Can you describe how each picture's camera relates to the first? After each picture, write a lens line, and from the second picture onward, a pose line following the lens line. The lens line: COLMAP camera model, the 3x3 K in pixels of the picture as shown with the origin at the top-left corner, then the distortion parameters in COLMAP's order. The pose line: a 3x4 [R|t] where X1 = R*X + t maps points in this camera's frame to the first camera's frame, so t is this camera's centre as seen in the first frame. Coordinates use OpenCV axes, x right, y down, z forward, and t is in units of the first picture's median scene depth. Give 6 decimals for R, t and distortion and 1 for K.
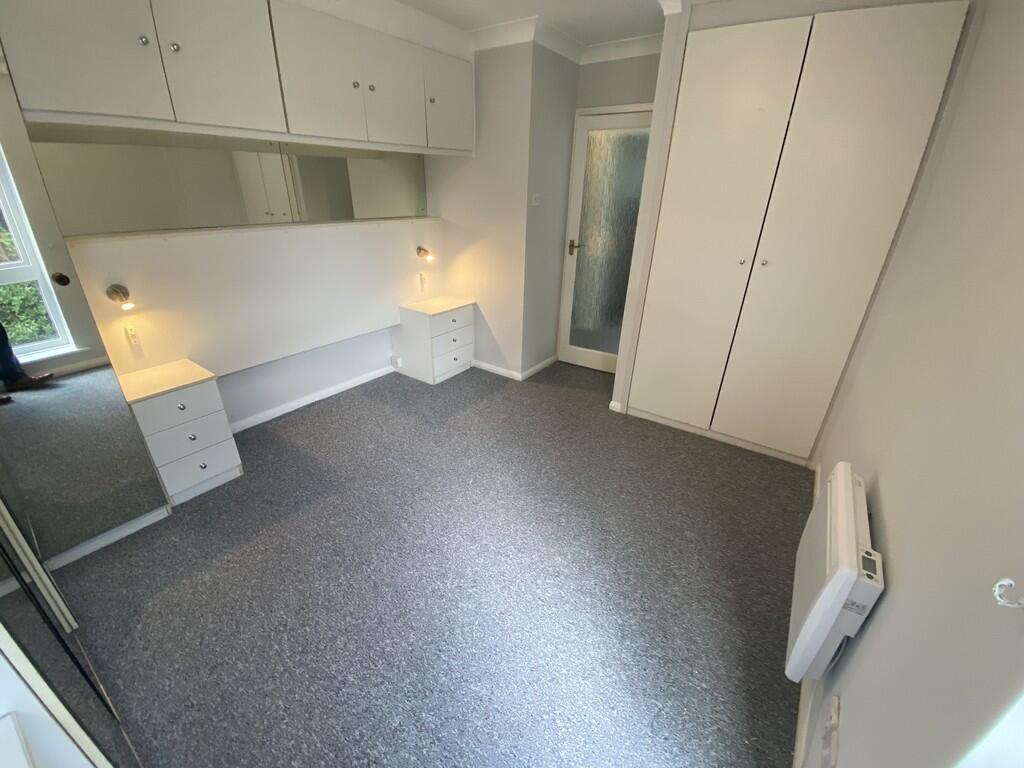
lens RADIAL K [[422.1, 0, 512.4], [0, 422.1, 386.3], [0, 0, 1]] dist [0.003665, -0.002287]
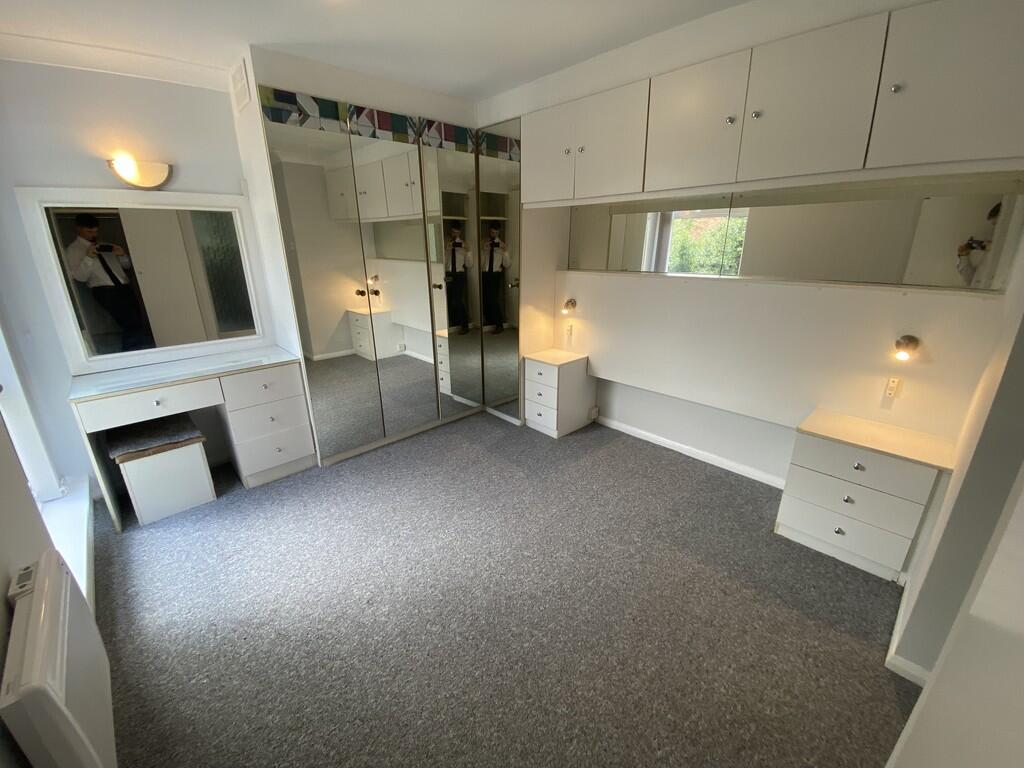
lens RADIAL K [[422.1, 0, 513.9], [0, 422.1, 381.3], [0, 0, 1]] dist [0.003665, -0.002287]
pose [[-0.215767, 0.295027, -0.930808, 0.700026], [-0.406129, 0.839780, 0.360318, -0.435154], [0.887977, 0.455773, -0.061378, 0.957911]]
